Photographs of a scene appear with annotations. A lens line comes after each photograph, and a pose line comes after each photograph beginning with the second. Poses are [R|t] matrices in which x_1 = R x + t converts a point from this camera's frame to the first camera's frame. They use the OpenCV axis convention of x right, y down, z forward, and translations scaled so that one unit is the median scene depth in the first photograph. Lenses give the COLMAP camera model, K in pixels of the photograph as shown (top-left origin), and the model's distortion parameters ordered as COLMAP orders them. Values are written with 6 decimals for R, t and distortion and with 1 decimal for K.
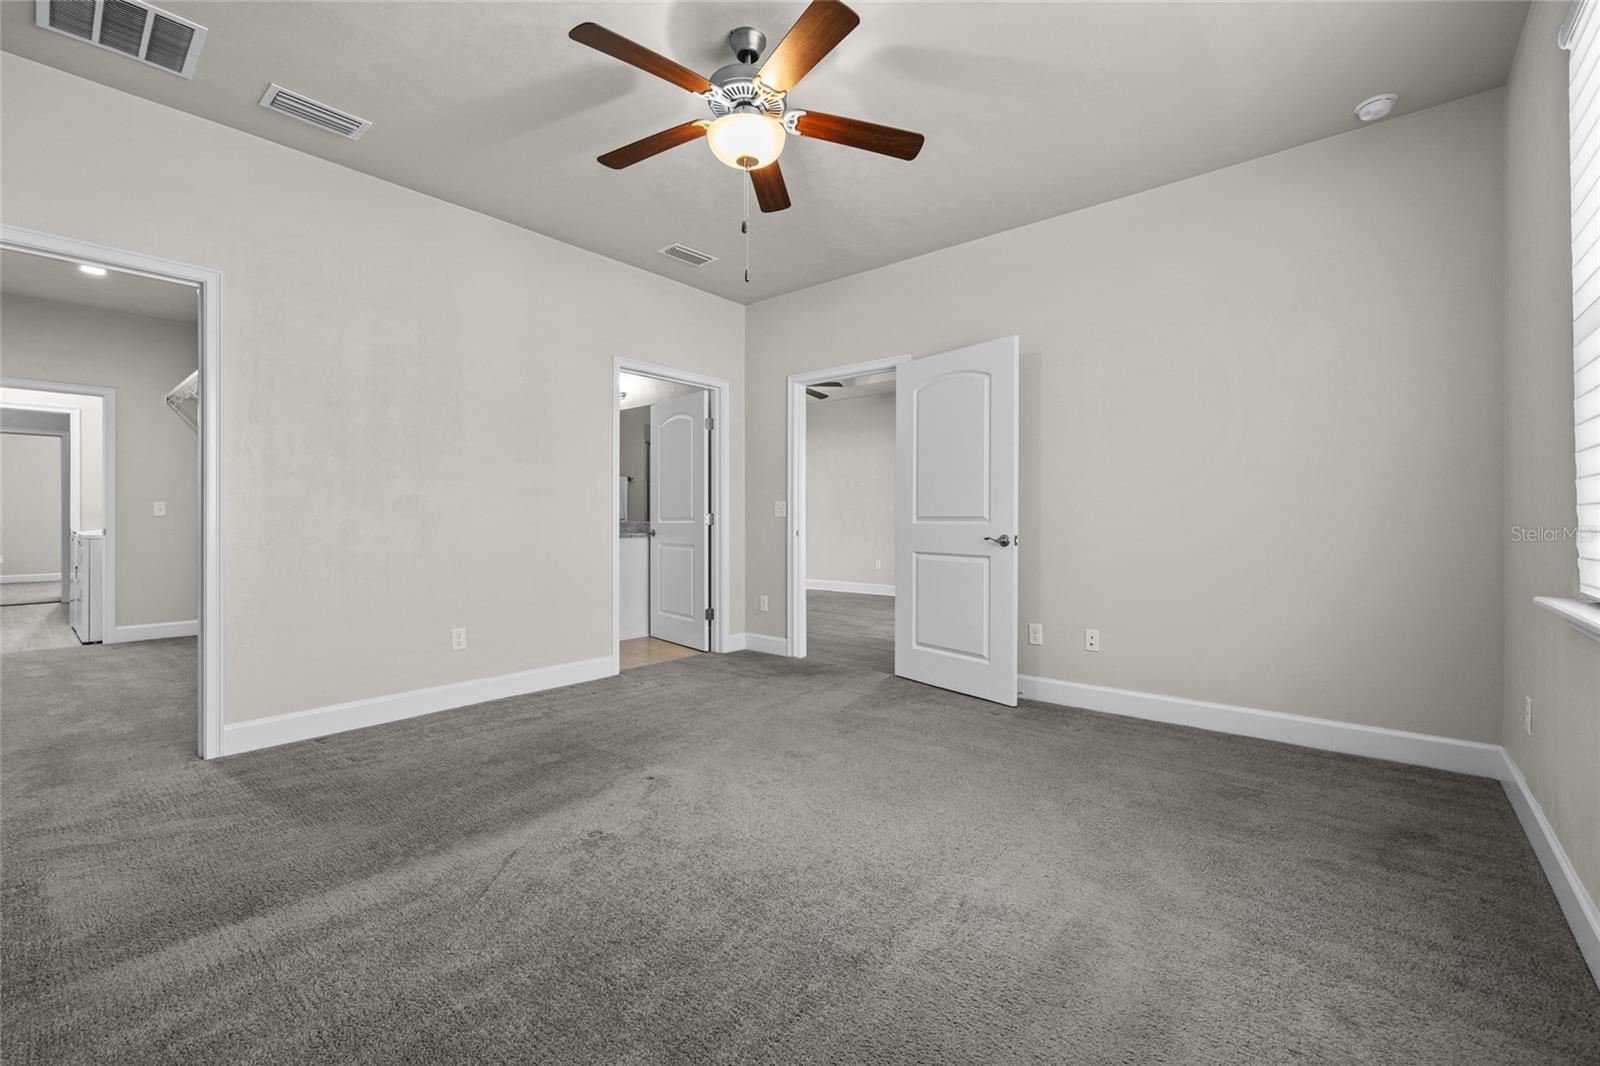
lens RADIAL K [[674.8, 0, 797.9], [0, 674.8, 535.9], [0, 0, 1]] dist [0.004857, 0.000526]
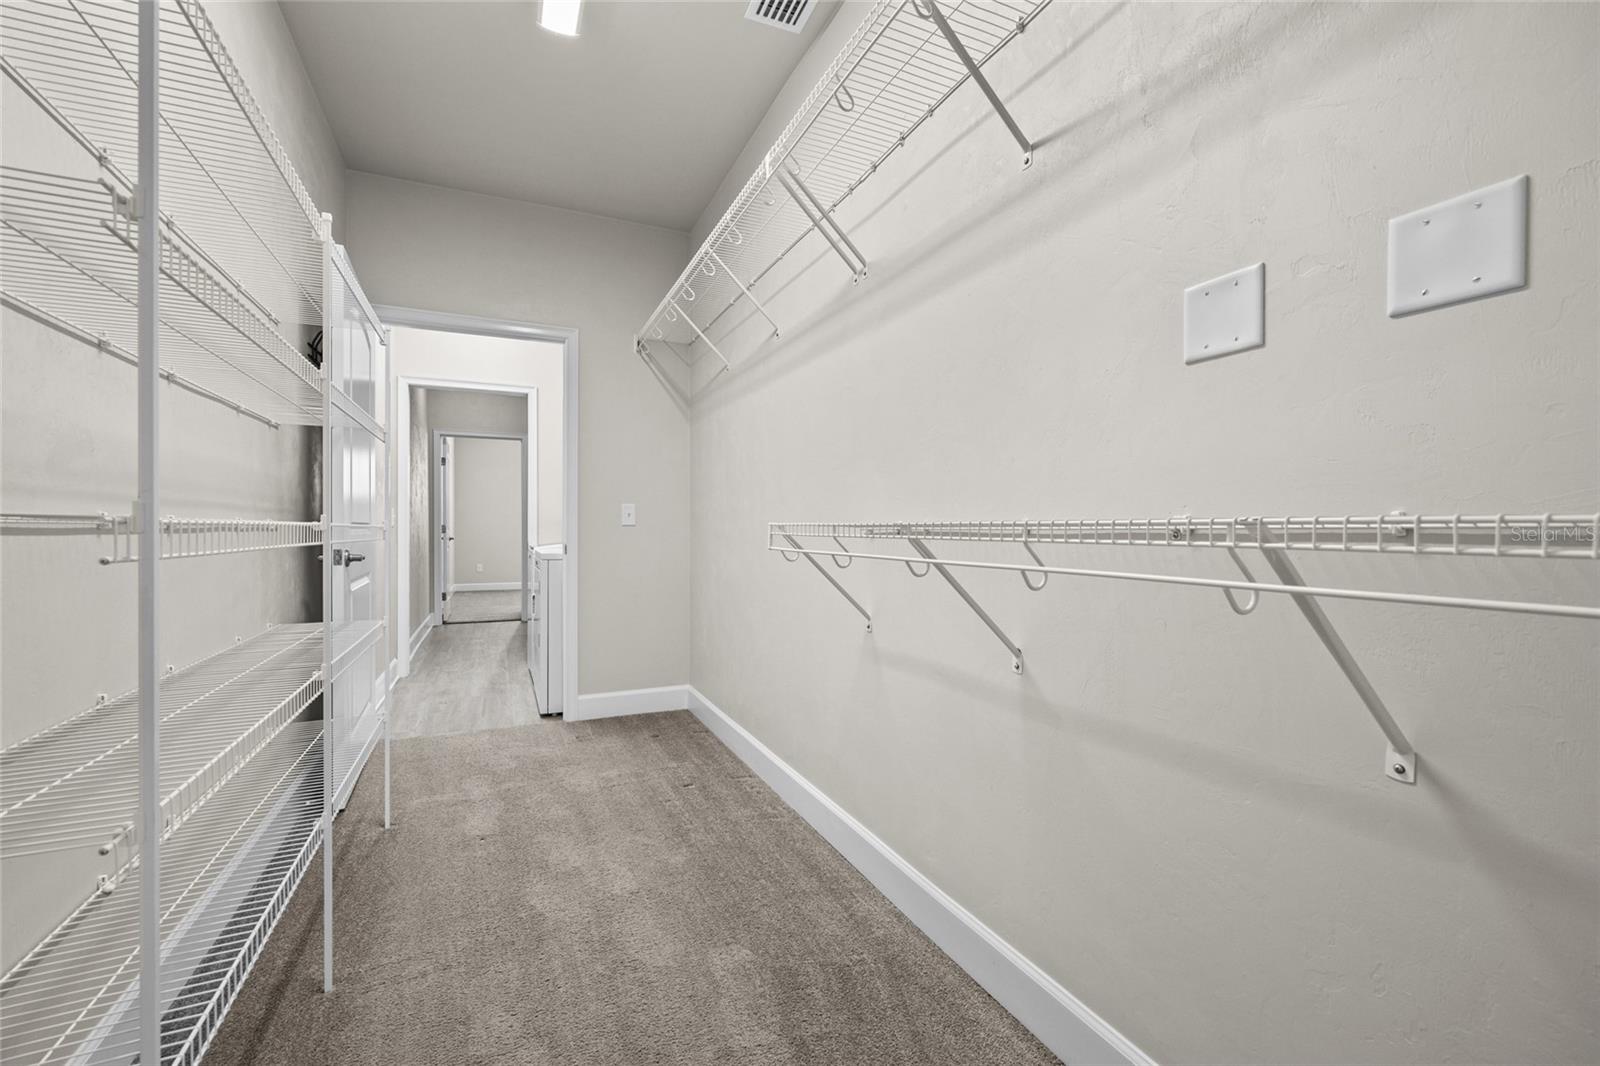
lens RADIAL K [[674.8, 0, 795.9], [0, 674.8, 532.3], [0, 0, 1]] dist [0.004857, 0.000526]
pose [[0.903848, 0.000389, -0.427854, -0.520934], [-0.000254, 1.000000, 0.000373, -0.022768], [0.427854, -0.000228, 0.903848, 0.486047]]
